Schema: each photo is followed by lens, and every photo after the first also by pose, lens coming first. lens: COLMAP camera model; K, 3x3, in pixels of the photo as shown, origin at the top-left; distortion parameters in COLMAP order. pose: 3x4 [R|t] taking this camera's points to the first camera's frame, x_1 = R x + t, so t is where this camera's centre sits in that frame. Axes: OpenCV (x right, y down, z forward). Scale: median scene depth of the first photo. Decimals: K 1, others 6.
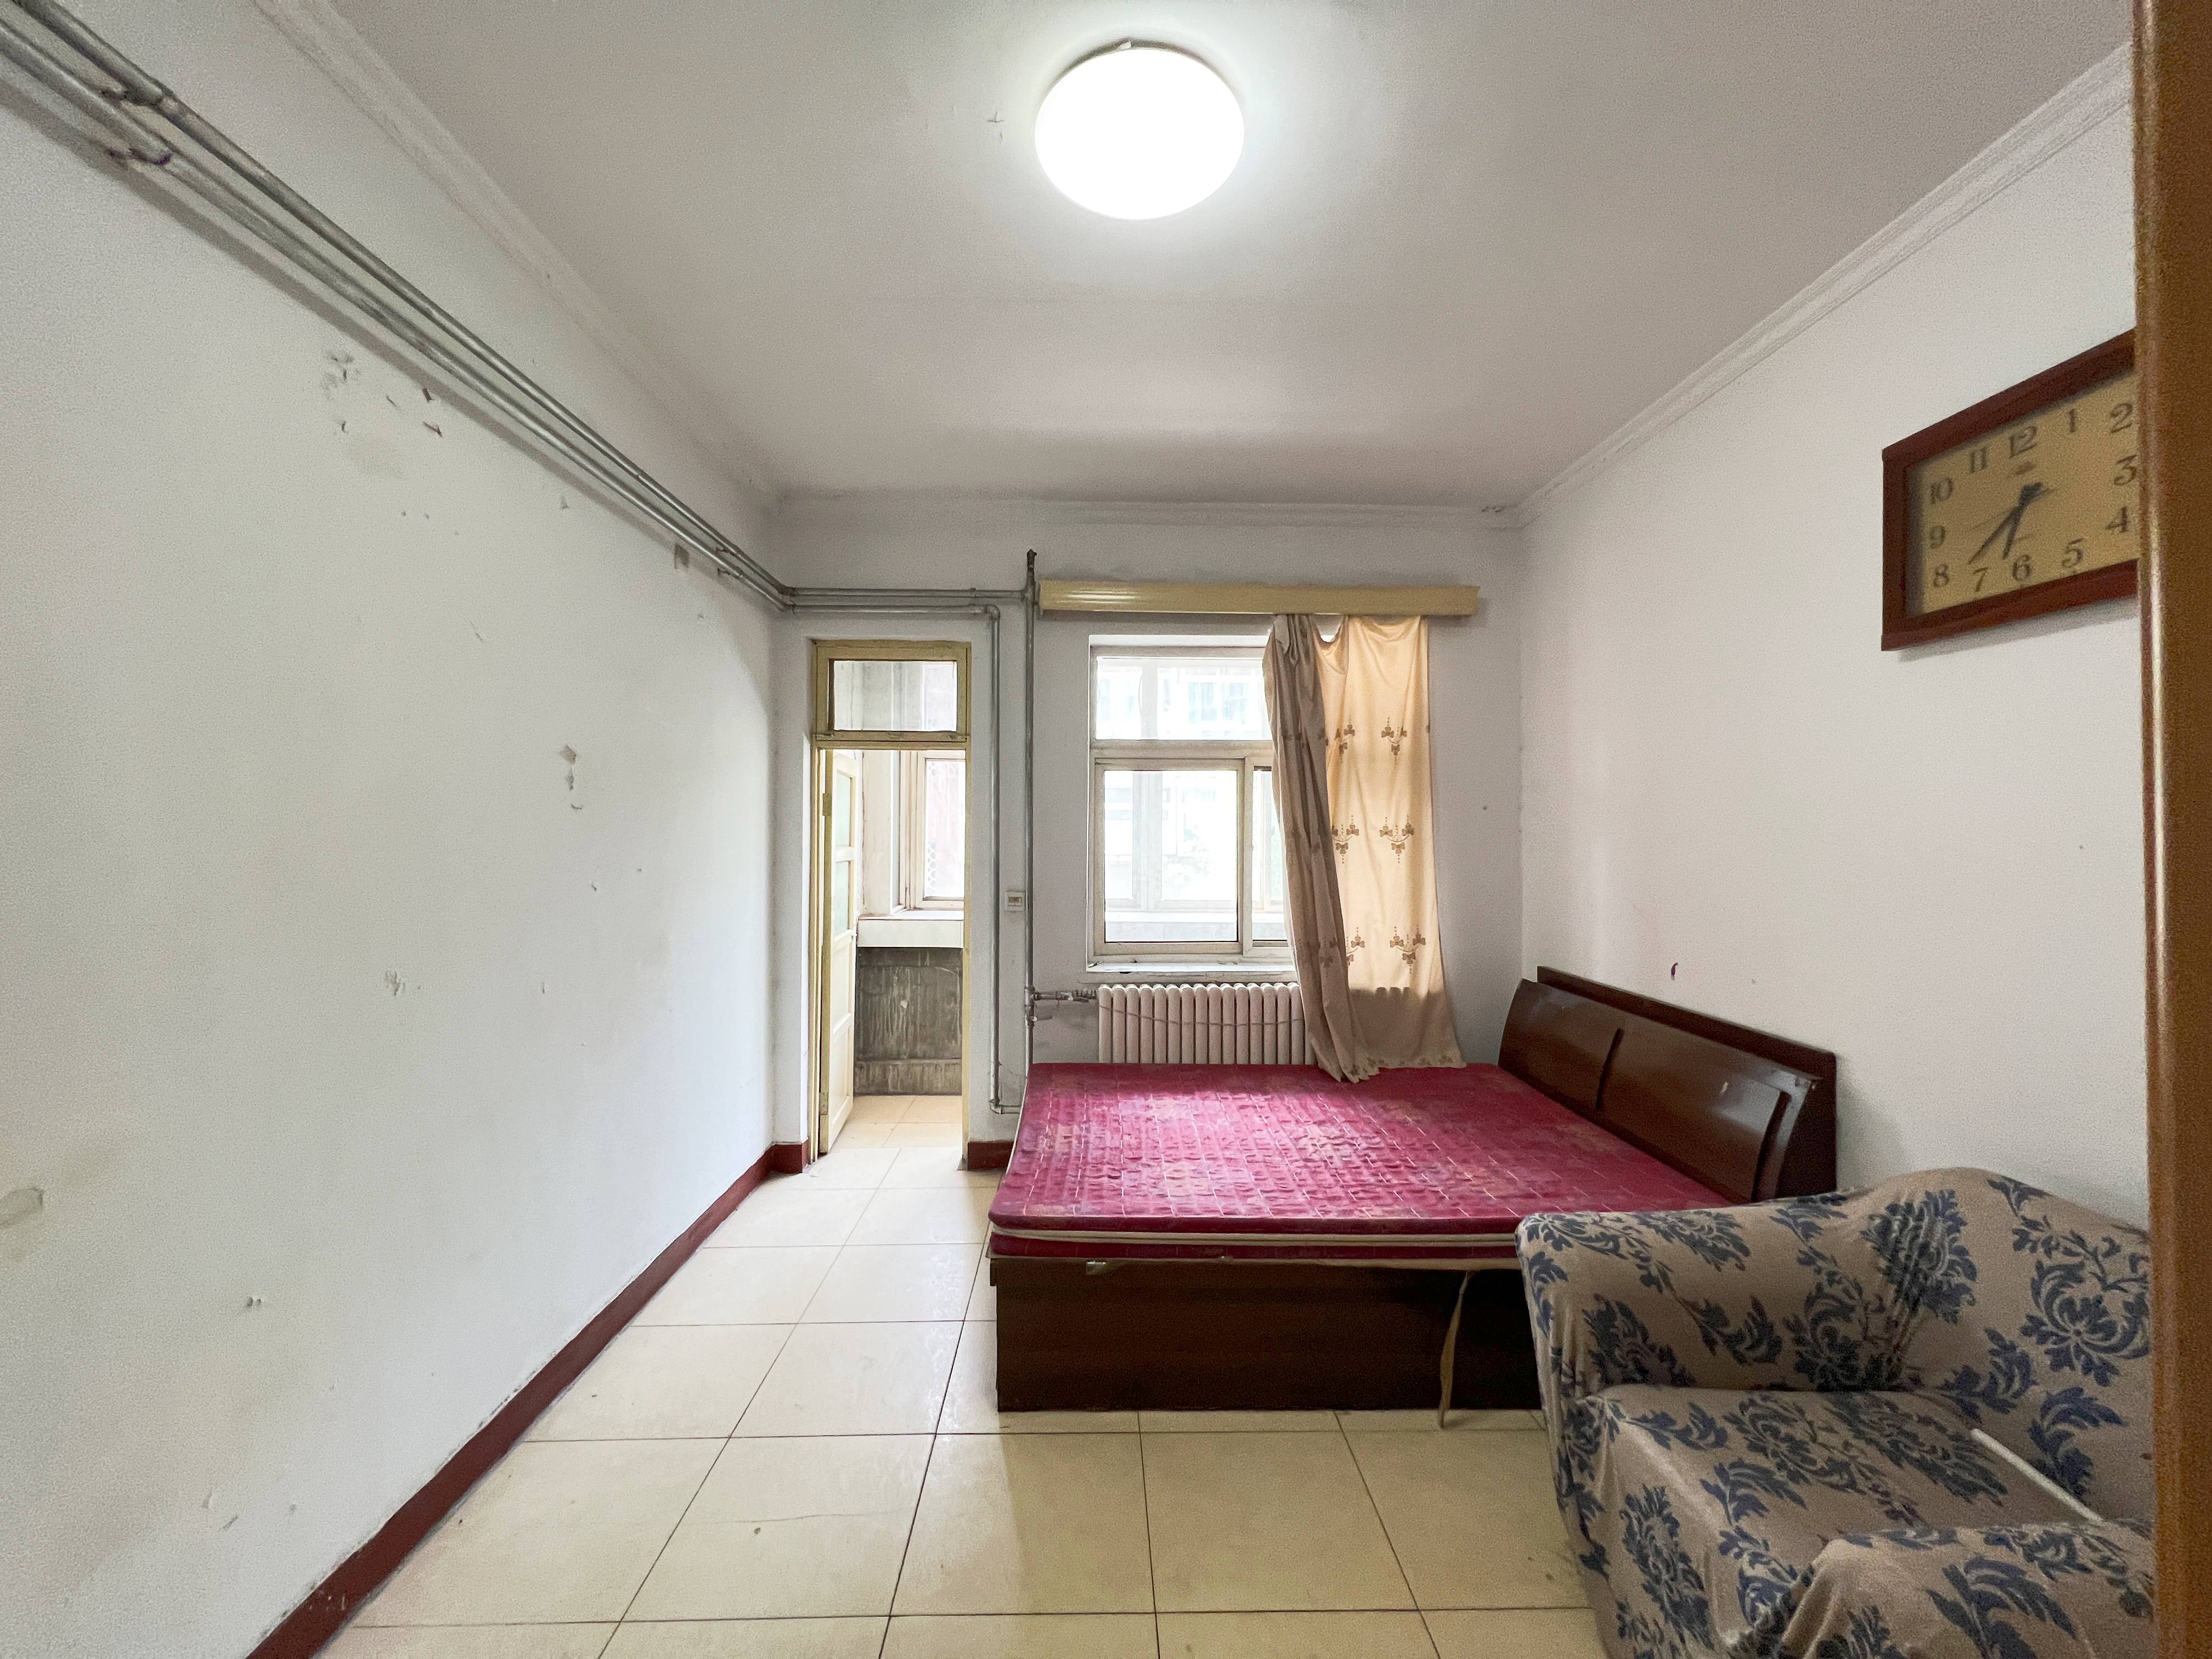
lens RADIAL K [[881.6, 0, 1105.1], [0, 881.6, 819.5], [0, 0, 1]] dist [0.001688, 0.000327]
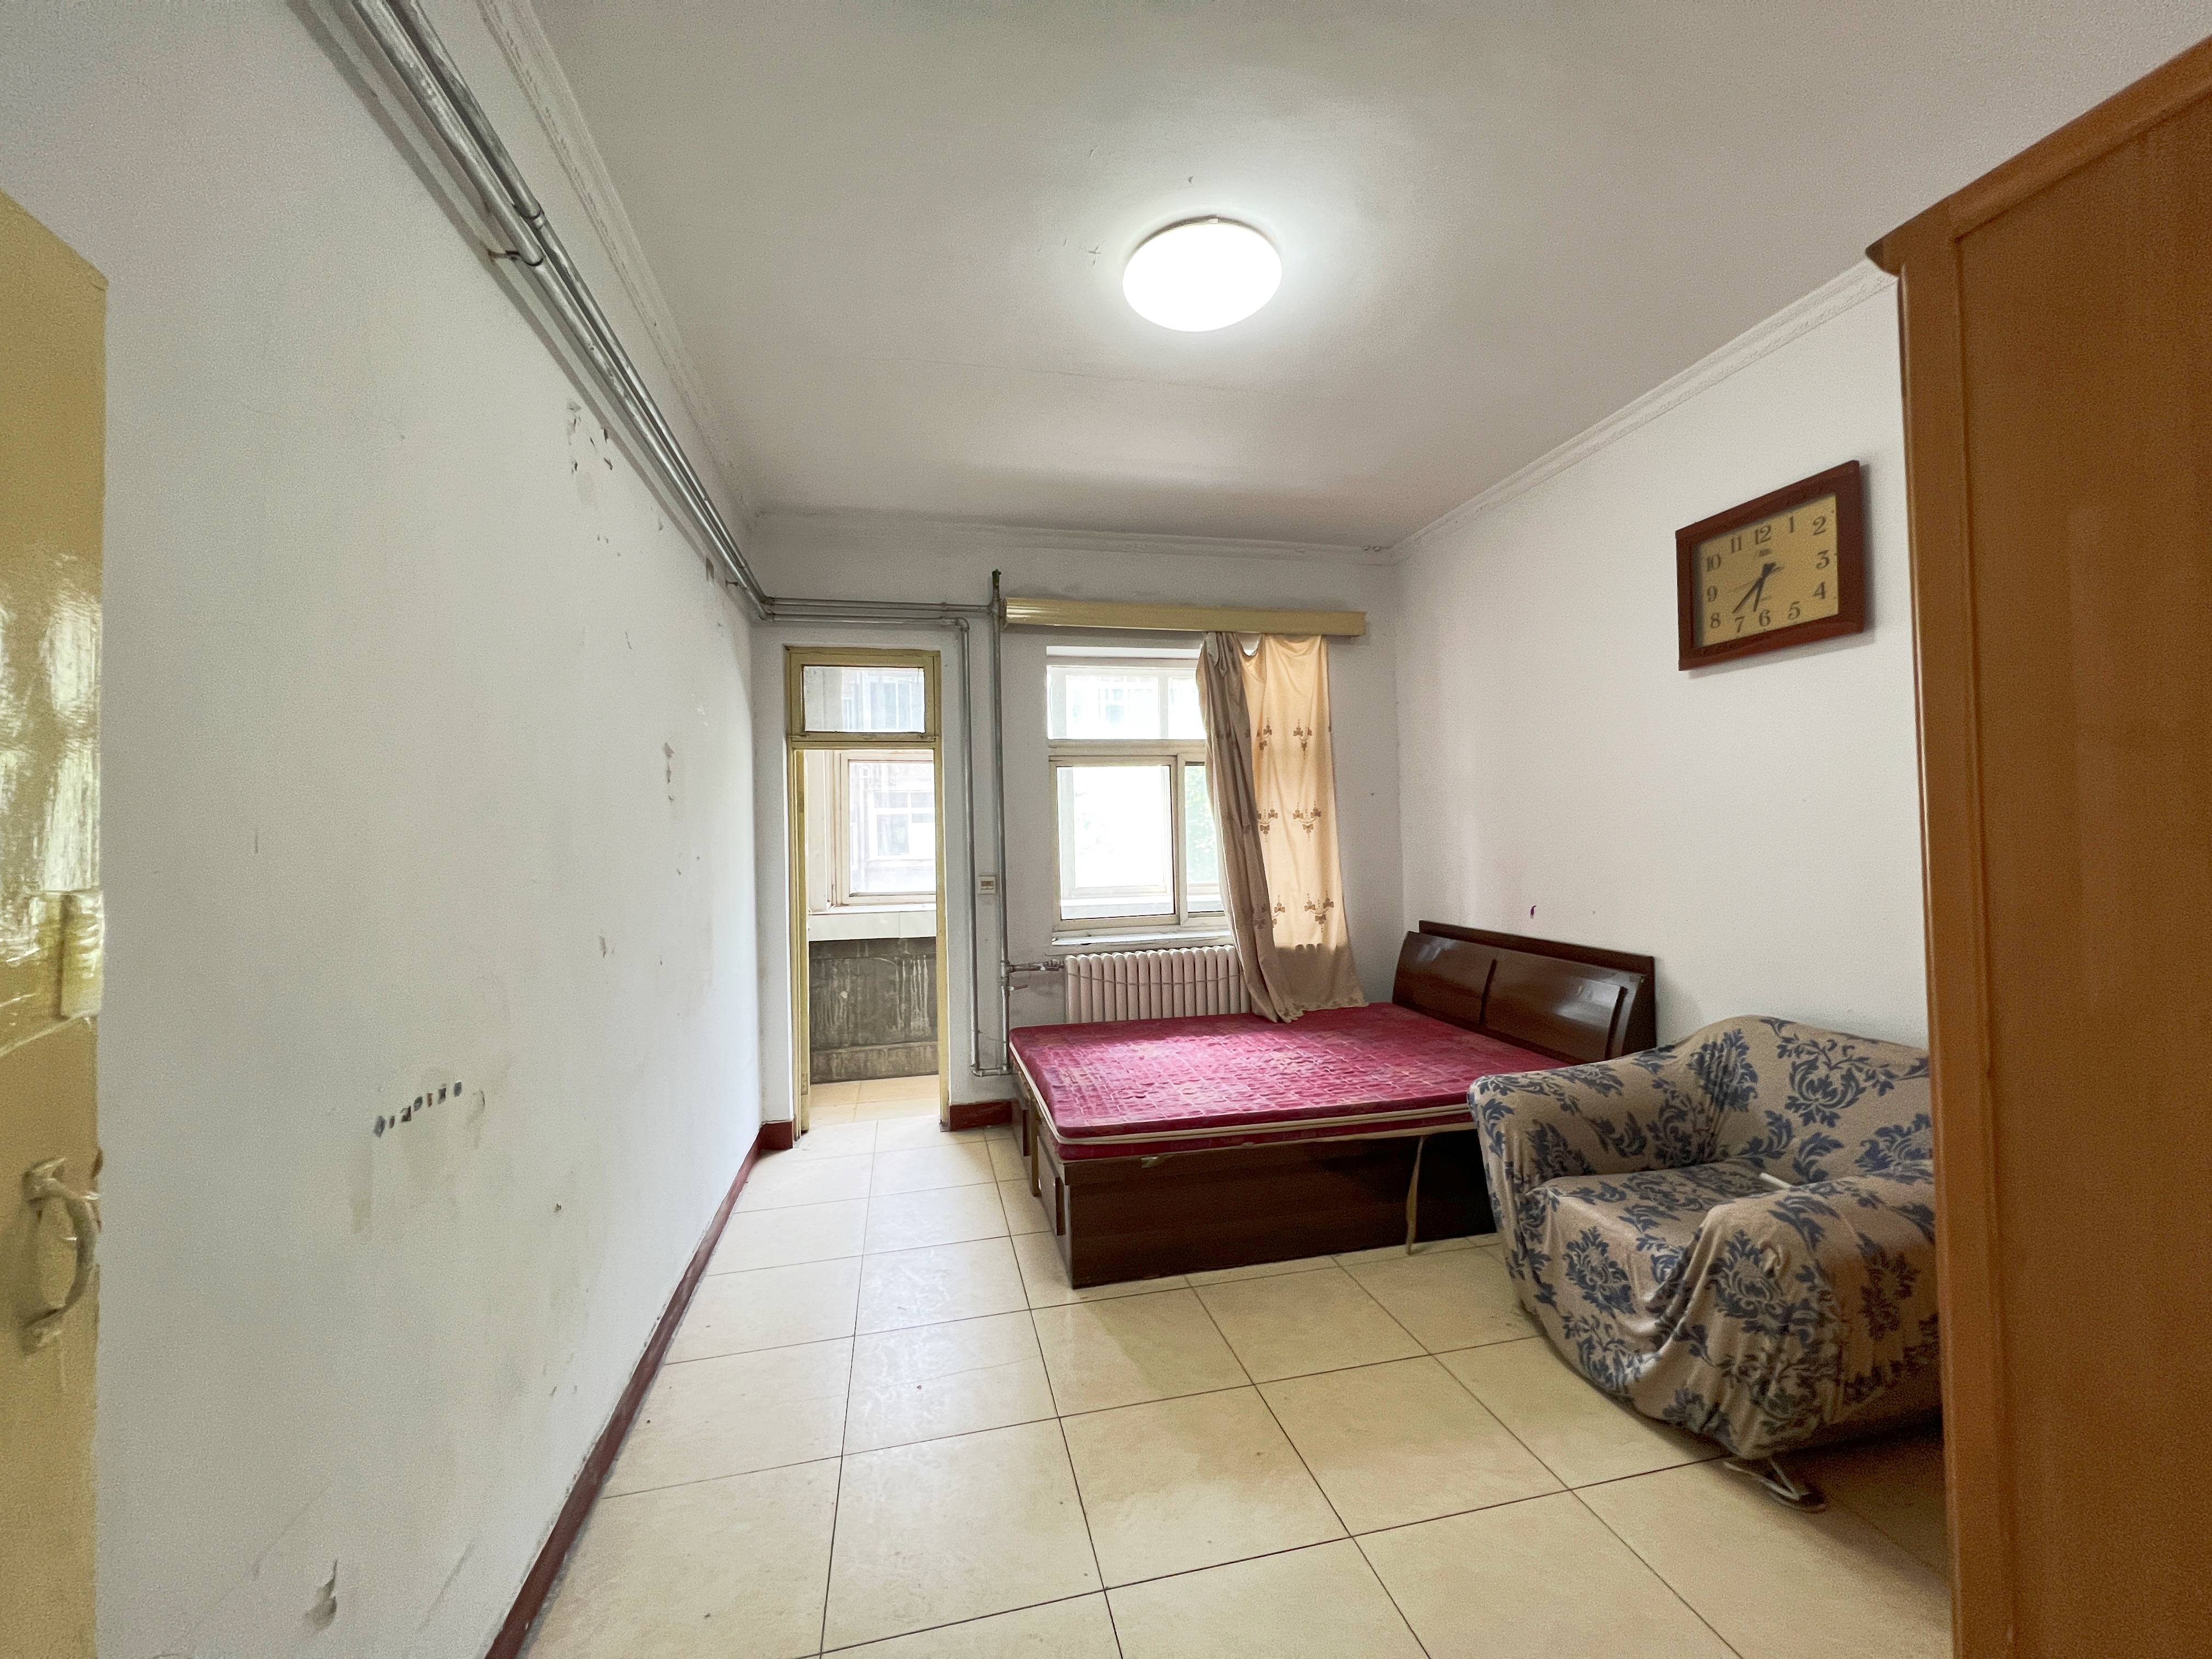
lens RADIAL K [[881.6, 0, 1105.1], [0, 881.6, 819.5], [0, 0, 1]] dist [0.001688, 0.000327]
pose [[0.979324, -0.023267, 0.200955, -0.288755], [0.024441, 0.999696, -0.003361, 0.028811], [-0.200816, 0.008203, 0.979595, -0.190494]]
